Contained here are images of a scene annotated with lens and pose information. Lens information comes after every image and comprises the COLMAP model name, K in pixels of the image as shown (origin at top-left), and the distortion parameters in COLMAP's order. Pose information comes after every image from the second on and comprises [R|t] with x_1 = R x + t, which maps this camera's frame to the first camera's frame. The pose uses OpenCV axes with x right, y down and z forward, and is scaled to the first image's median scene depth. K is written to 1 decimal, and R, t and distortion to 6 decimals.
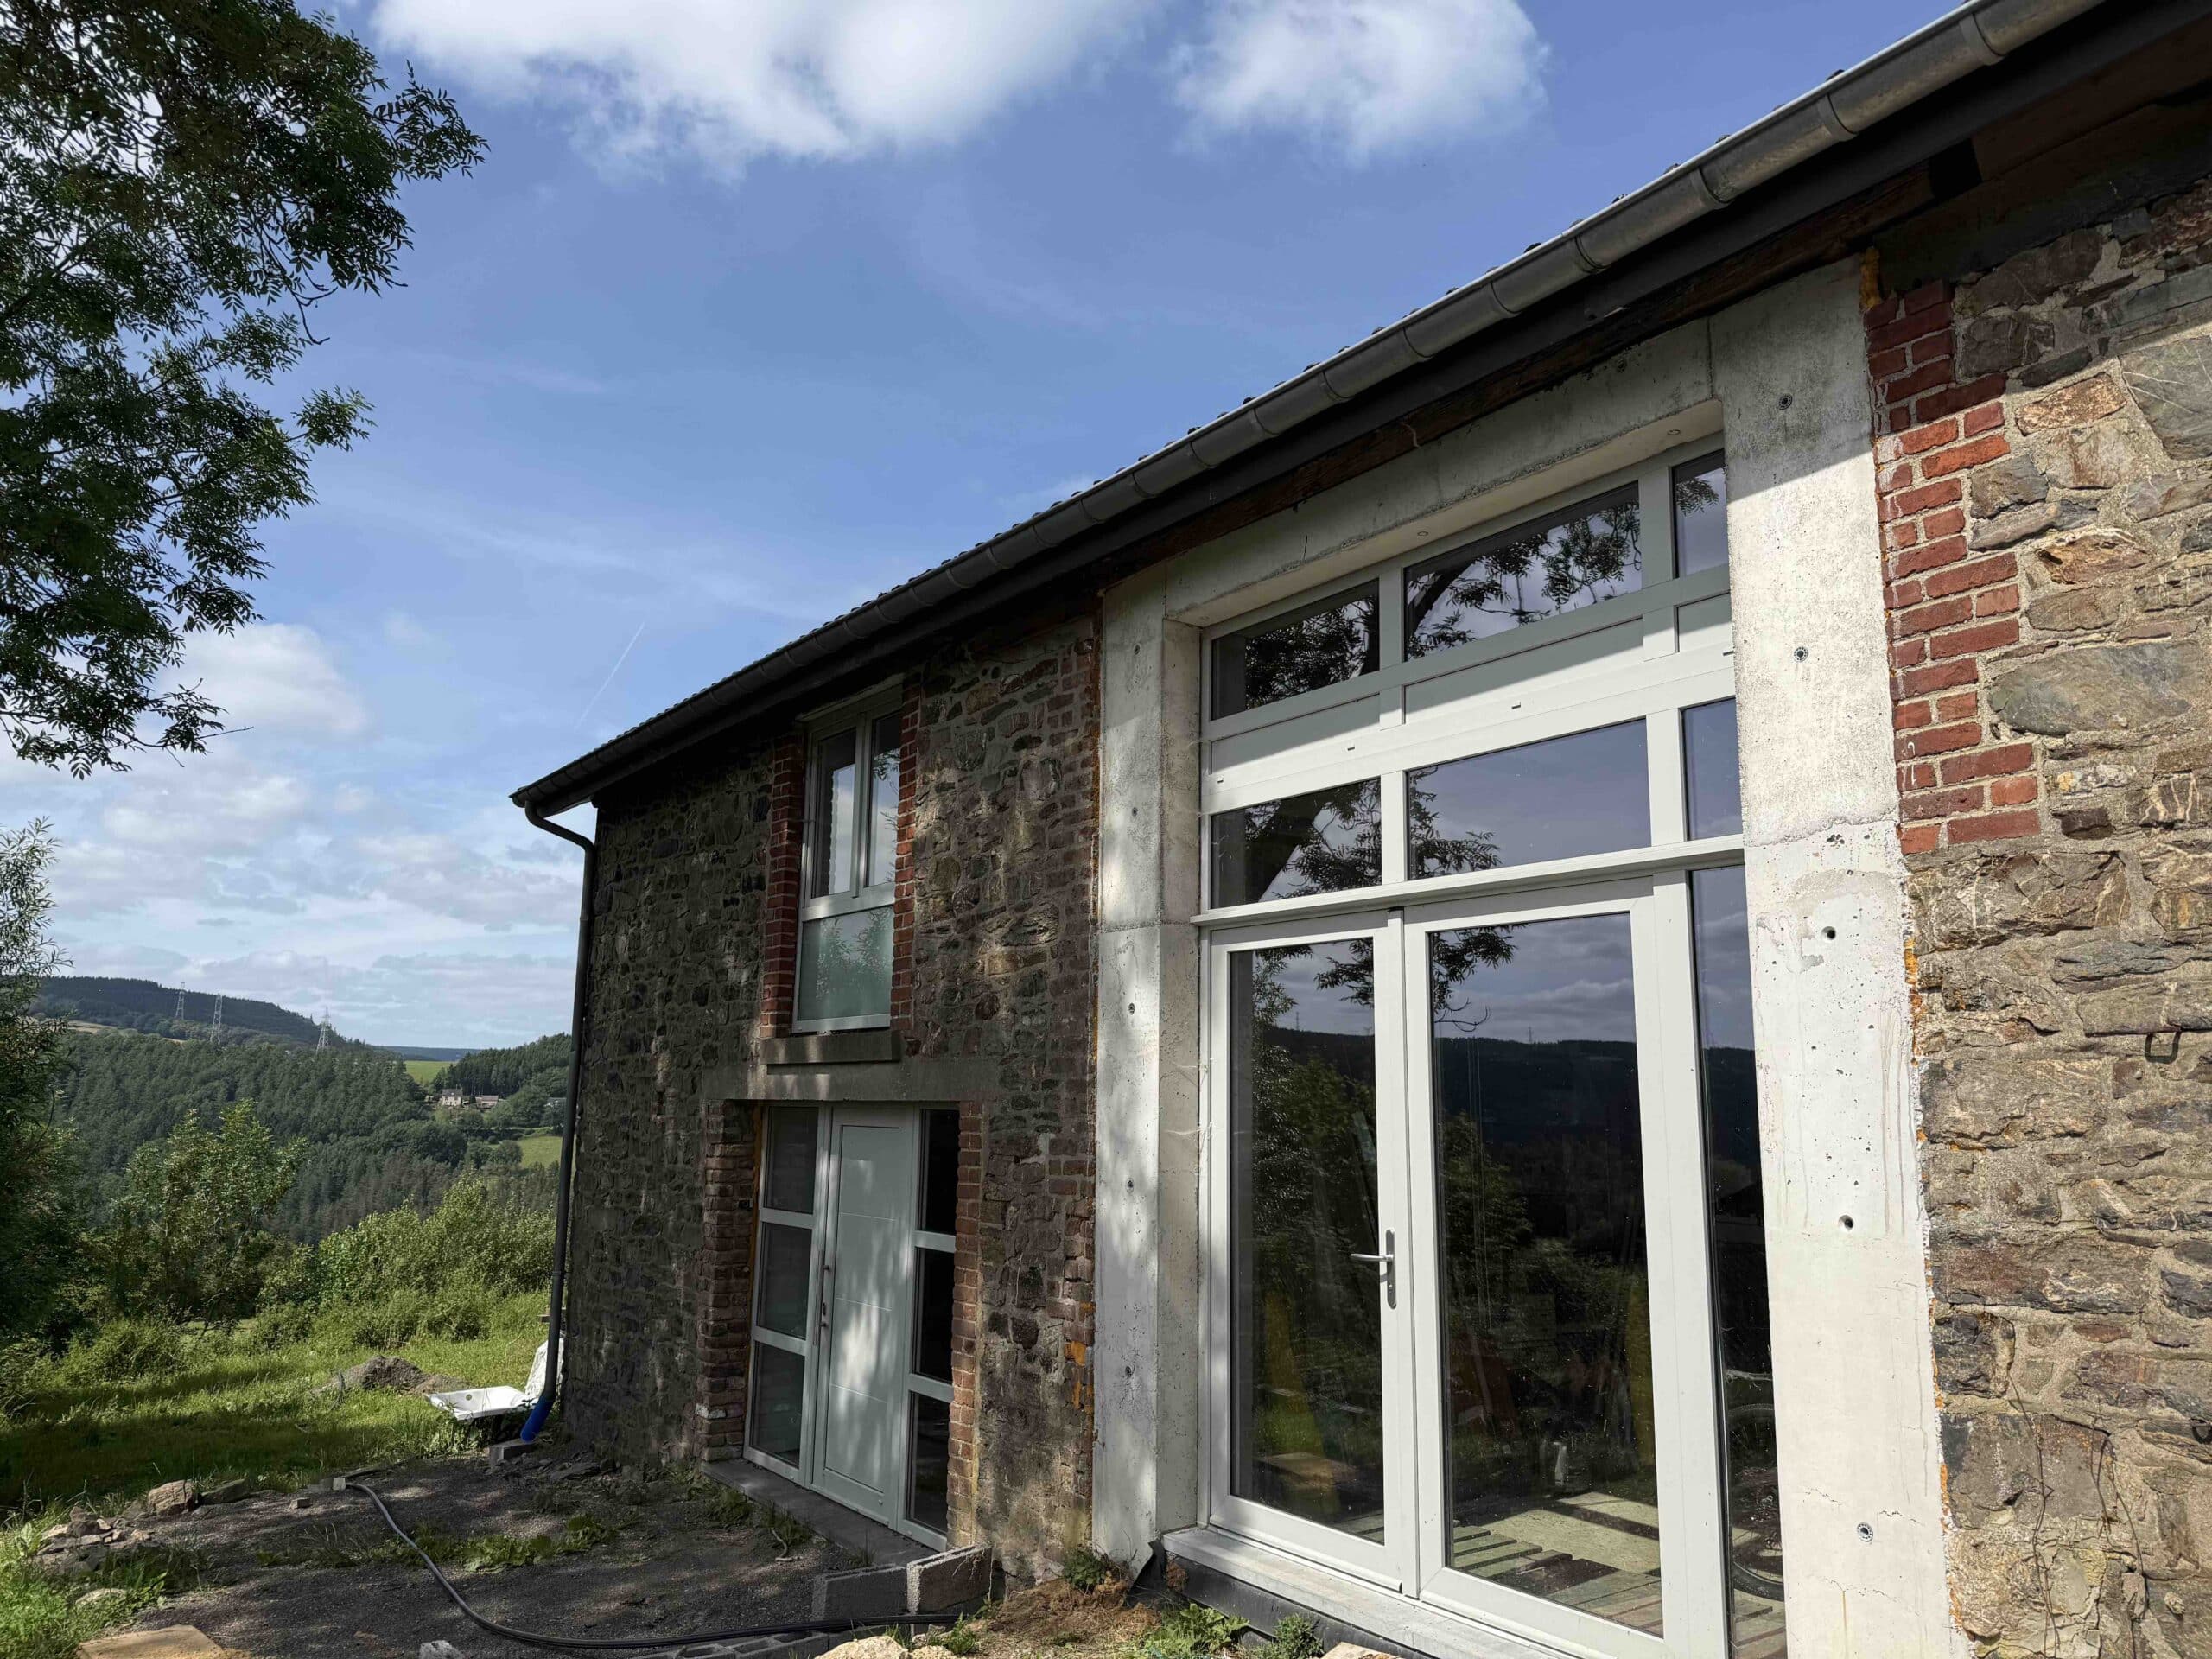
lens RADIAL K [[1546.1, 0, 1106.0], [0, 1546.1, 829.5], [0, 0, 1]] dist [0.067177, -0.088322]
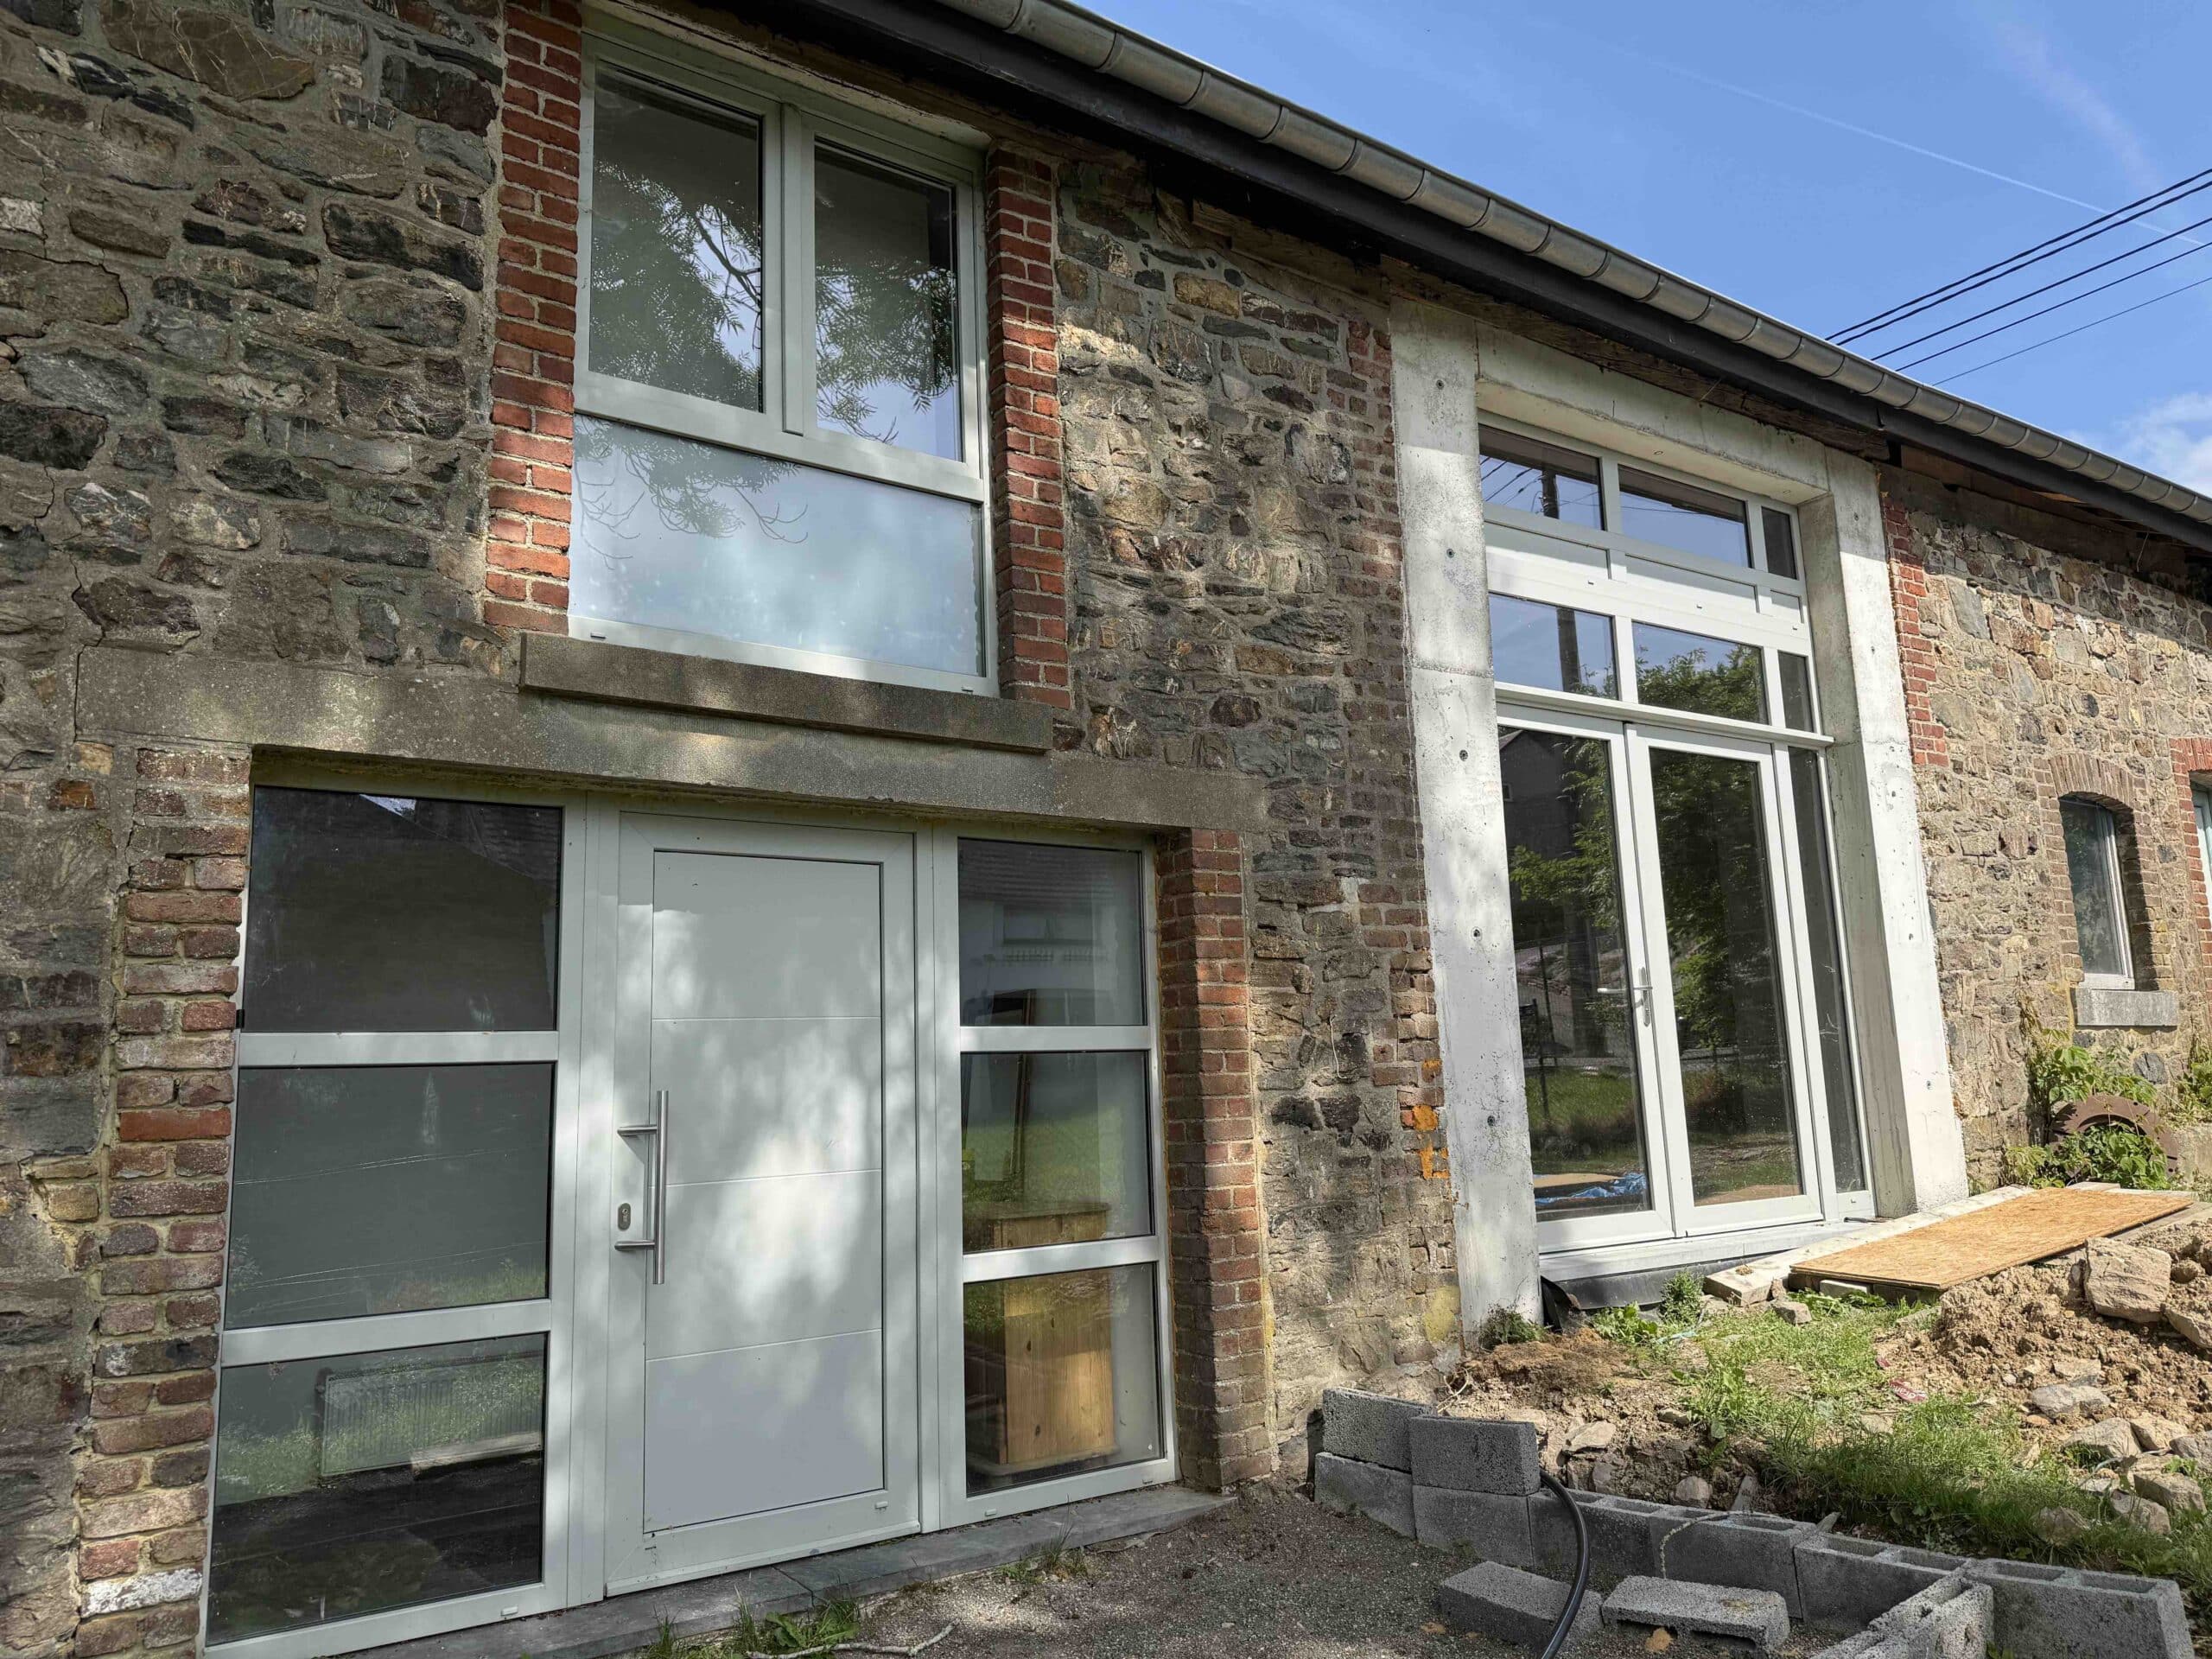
lens RADIAL K [[1546.1, 0, 1106.0], [0, 1546.1, 829.5], [0, 0, 1]] dist [0.067177, -0.088322]
pose [[0.017826, 0.133335, 0.990911, -0.872538], [-0.154449, 0.979540, -0.129027, 0.298256], [-0.987840, -0.150745, 0.038054, 1.099979]]
